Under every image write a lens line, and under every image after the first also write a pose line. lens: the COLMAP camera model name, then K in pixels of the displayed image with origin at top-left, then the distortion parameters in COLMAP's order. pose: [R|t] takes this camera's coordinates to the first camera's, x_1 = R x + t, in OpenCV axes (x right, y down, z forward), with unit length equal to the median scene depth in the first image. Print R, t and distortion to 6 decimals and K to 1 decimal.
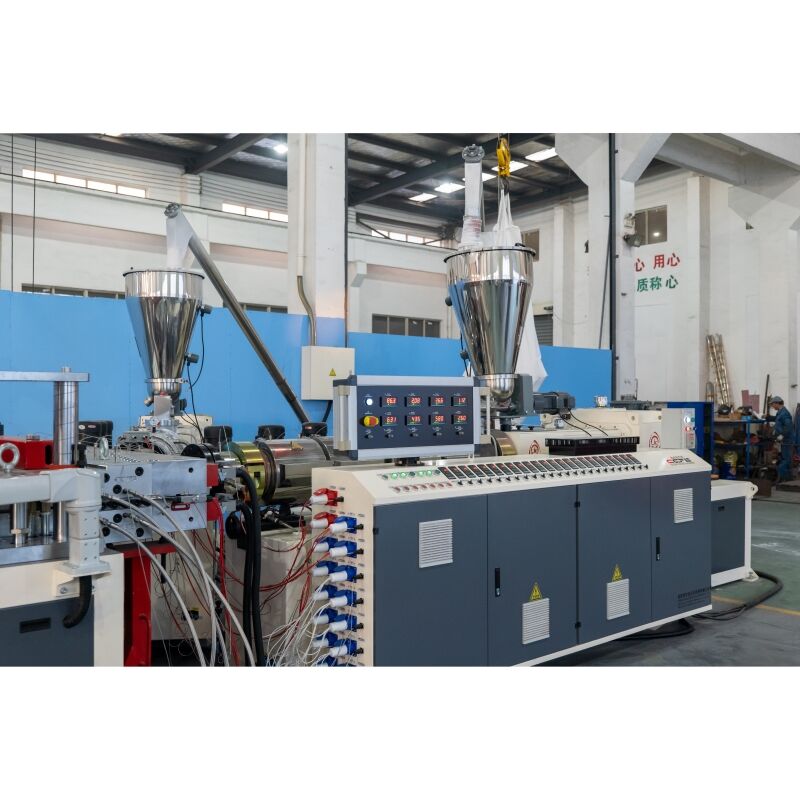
lens RADIAL K [[824.3, 0, 400.0], [0, 824.3, 400.0], [0, 0, 1]] dist [-0.010412, -0.032618]
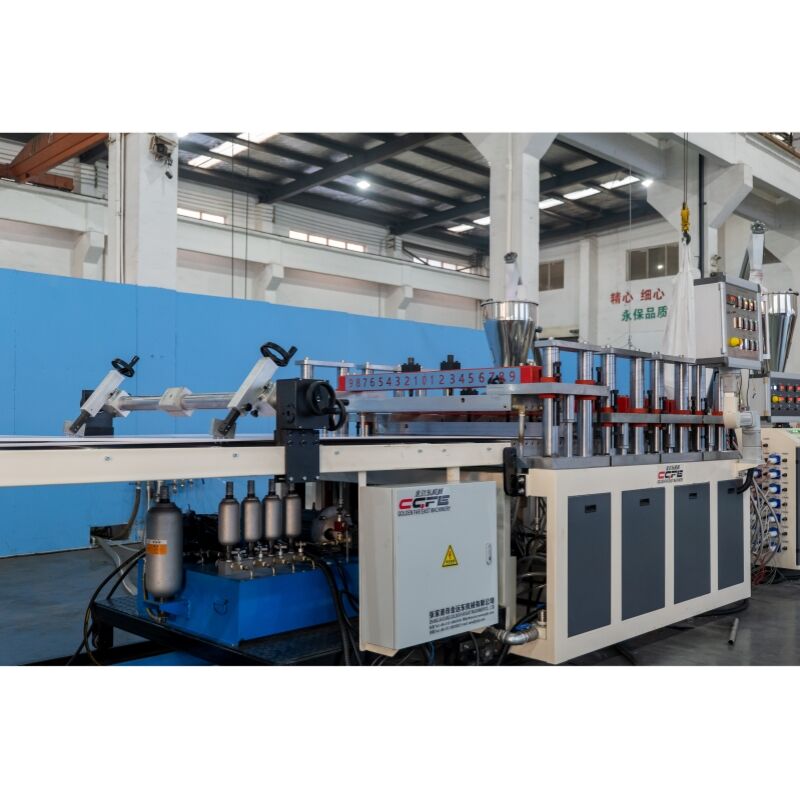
lens RADIAL K [[824.3, 0, 400.0], [0, 824.3, 400.0], [0, 0, 1]] dist [-0.010412, -0.032618]
pose [[0.998016, 0.010844, 0.062018, -0.136581], [-0.009280, 0.999633, -0.025457, 0.011659], [-0.062271, 0.024831, 0.997750, -0.091981]]
